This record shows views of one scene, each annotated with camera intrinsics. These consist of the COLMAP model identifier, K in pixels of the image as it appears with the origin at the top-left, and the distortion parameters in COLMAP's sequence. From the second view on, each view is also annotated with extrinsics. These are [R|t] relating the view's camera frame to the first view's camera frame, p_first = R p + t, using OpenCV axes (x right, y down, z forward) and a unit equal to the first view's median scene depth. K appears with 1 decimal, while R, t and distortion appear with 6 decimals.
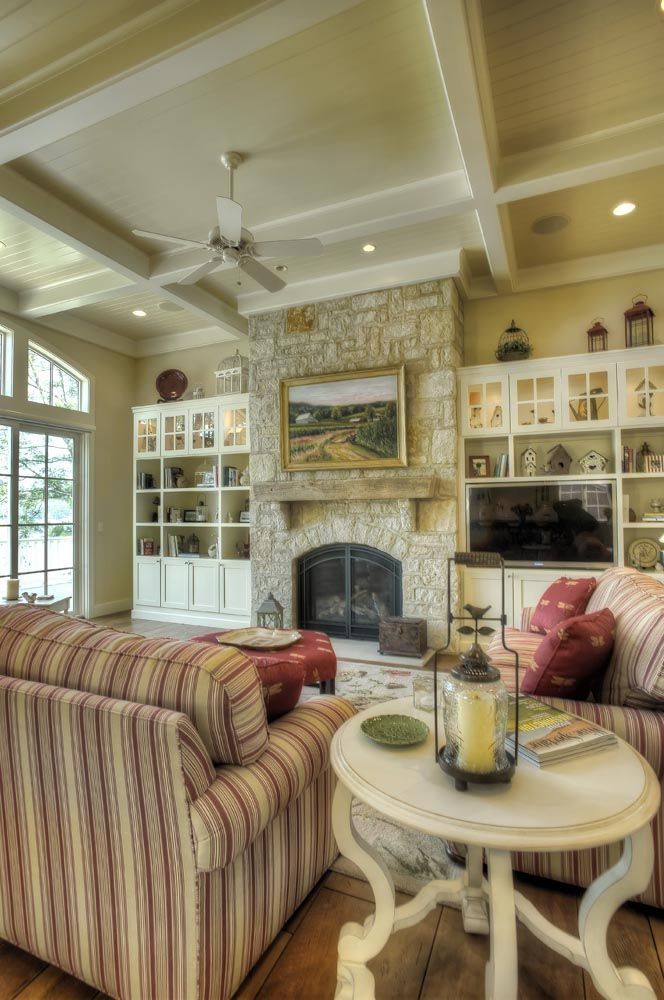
lens RADIAL K [[510.6, 0, 328.7], [0, 510.6, 498.1], [0, 0, 1]] dist [-0.002502, 0.000976]
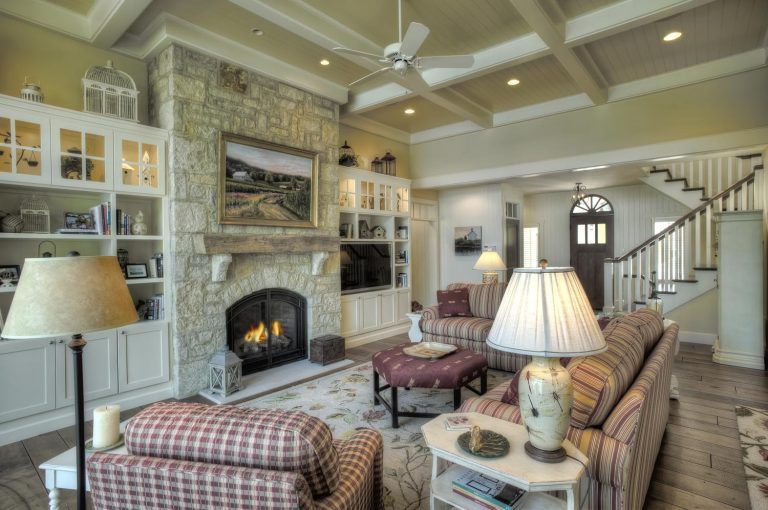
lens RADIAL K [[392.1, 0, 380.3], [0, 392.1, 254.9], [0, 0, 1]] dist [-0.002502, 0.000976]
pose [[0.307967, -0.012239, 0.951318, -0.756384], [-0.023703, 0.999508, 0.020532, -0.014591], [-0.951102, -0.028872, 0.307525, 0.478313]]
